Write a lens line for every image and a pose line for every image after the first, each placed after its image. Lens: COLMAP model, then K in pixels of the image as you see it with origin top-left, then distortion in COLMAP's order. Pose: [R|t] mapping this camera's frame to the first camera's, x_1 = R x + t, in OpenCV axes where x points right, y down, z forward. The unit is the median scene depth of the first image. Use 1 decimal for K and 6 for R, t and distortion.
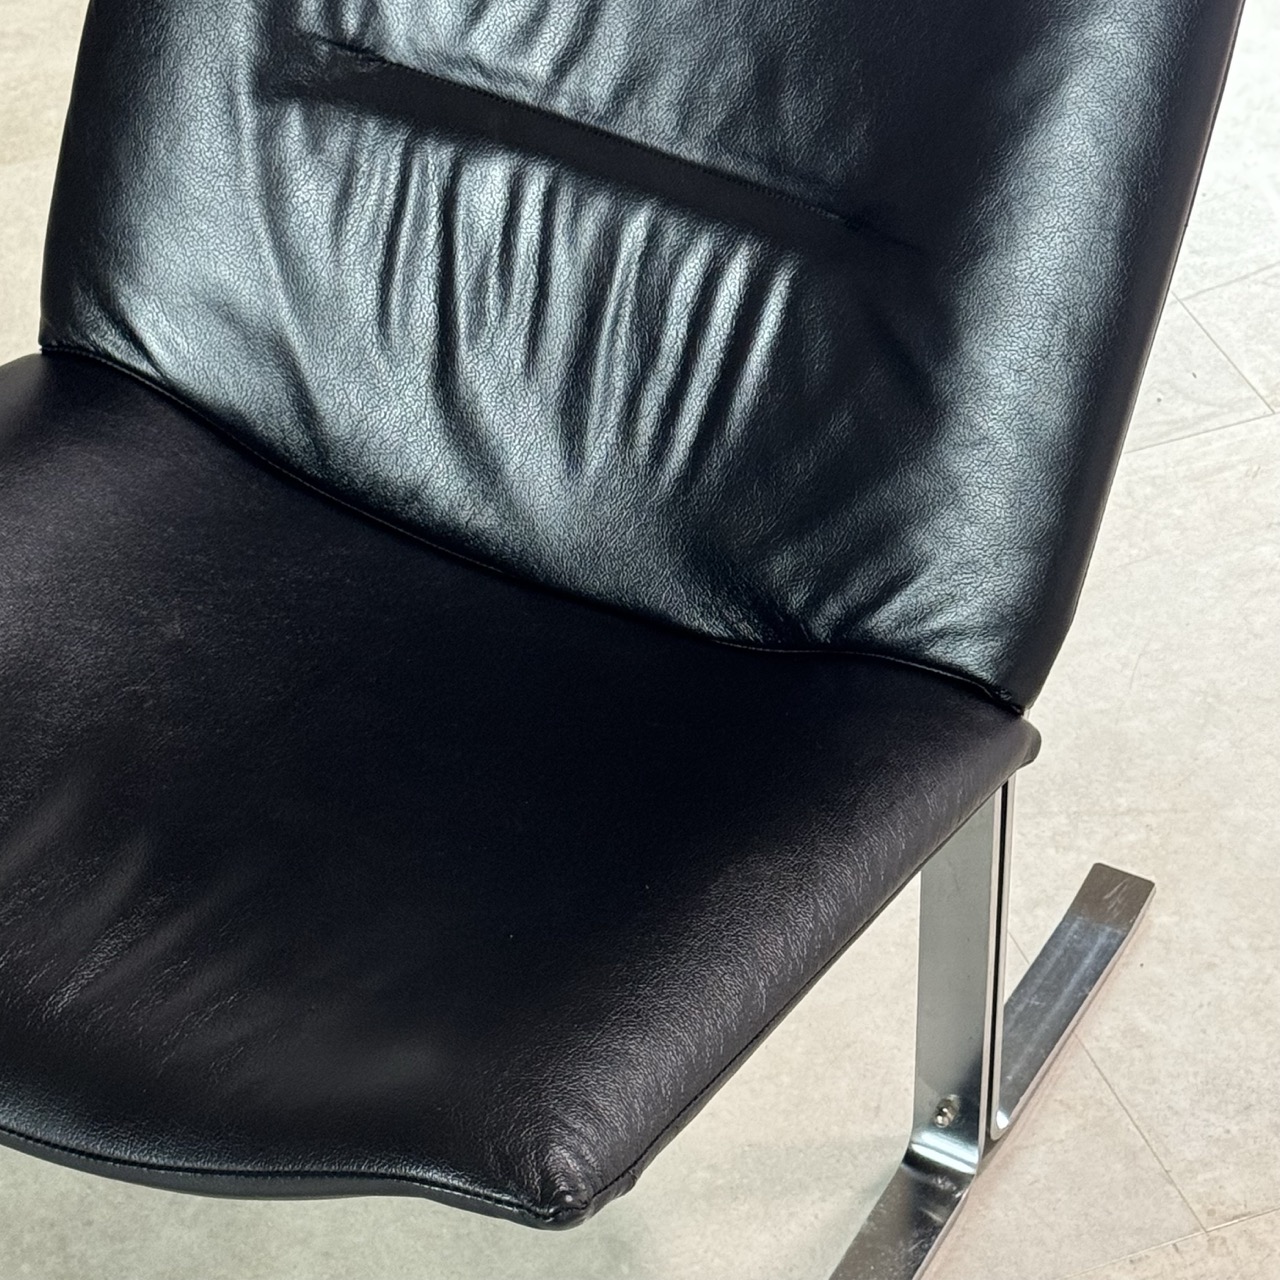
lens RADIAL K [[3616.0, 0, 640.3], [0, 3616.0, 640.8], [0, 0, 1]] dist [0.098730, 0.000000]
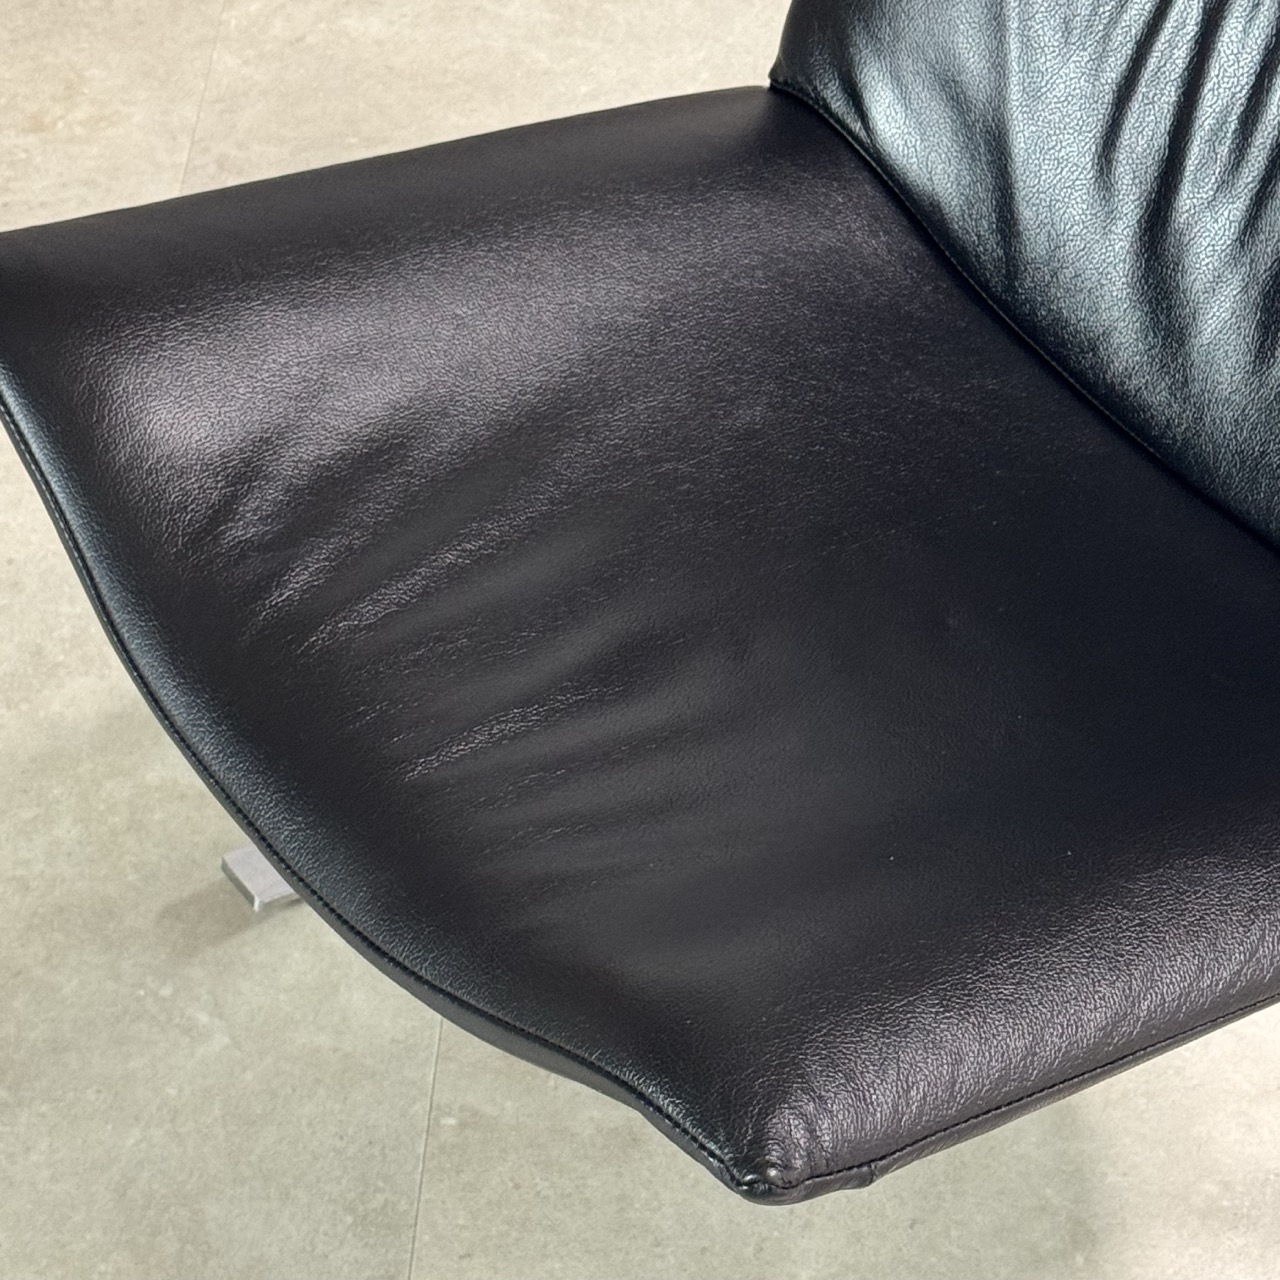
lens RADIAL K [[3616.0, 0, 640.0], [0, 3616.0, 638.7], [0, 0, 1]] dist [0.098730, 0.000000]
pose [[0.904700, 0.289524, -0.312560, 0.134015], [-0.270914, 0.957137, 0.102441, -0.032799], [0.328822, -0.008002, 0.944358, 0.138886]]
